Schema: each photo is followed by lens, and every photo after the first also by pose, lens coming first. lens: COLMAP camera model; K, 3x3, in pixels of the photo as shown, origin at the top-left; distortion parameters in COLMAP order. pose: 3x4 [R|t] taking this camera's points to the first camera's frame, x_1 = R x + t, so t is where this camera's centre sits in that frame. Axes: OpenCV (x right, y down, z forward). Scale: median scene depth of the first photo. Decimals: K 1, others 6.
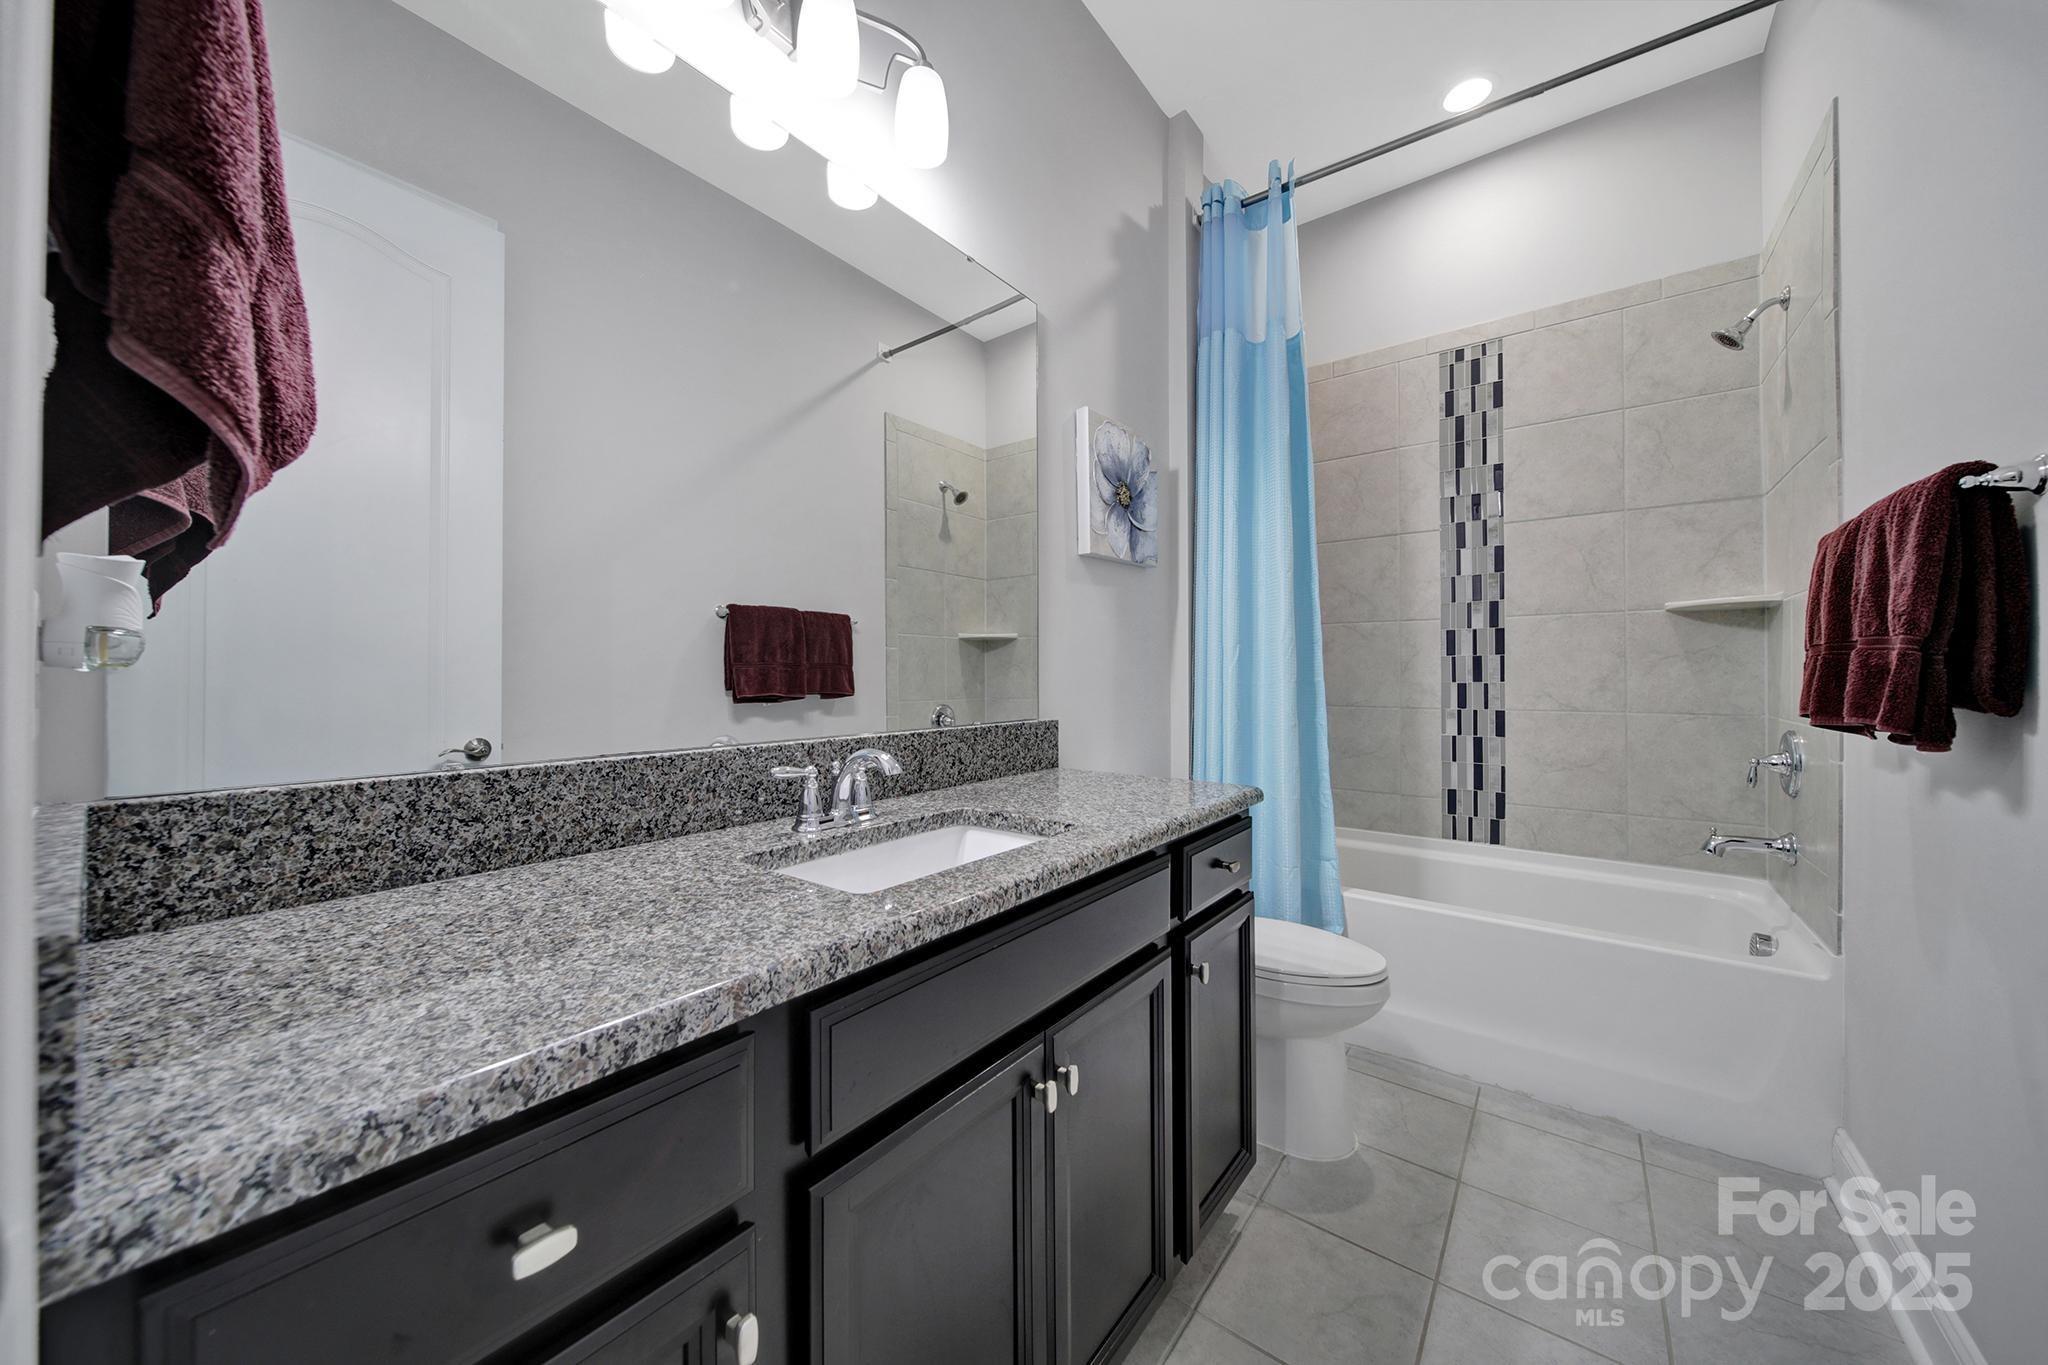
lens RADIAL K [[718.3, 0, 1001.8], [0, 718.3, 679.0], [0, 0, 1]] dist [0.002192, -0.000615]
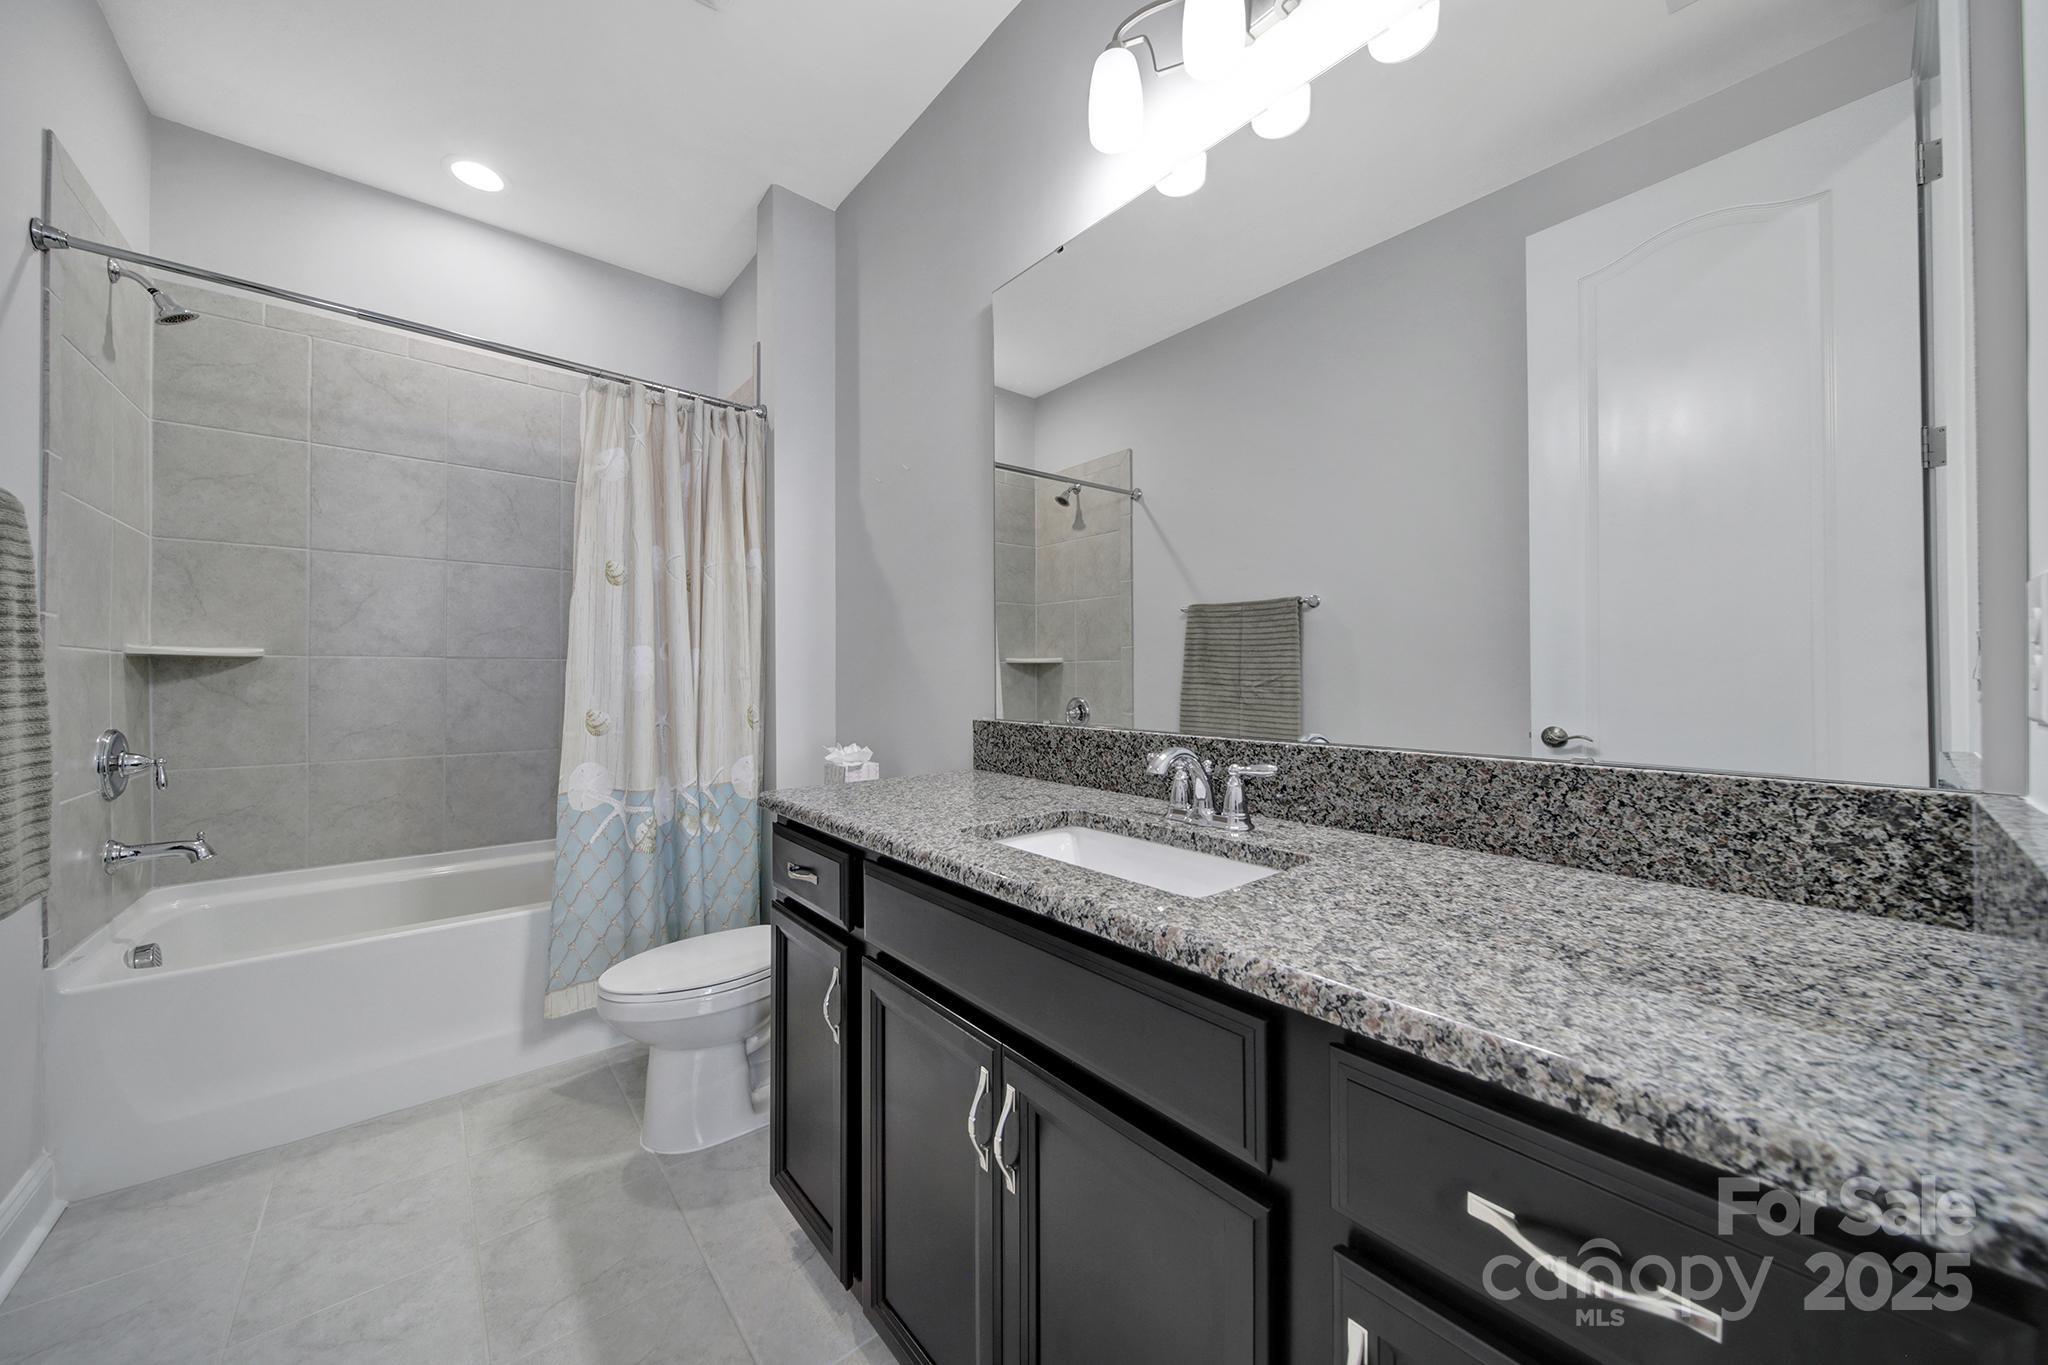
lens RADIAL K [[718.3, 0, 1029.3], [0, 718.3, 657.4], [0, 0, 1]] dist [0.002192, -0.000615]
pose [[-0.183399, -0.006621, -0.983016, 0.849057], [0.010076, 0.999912, -0.008614, -0.020086], [0.982987, -0.011484, -0.183316, 1.017857]]
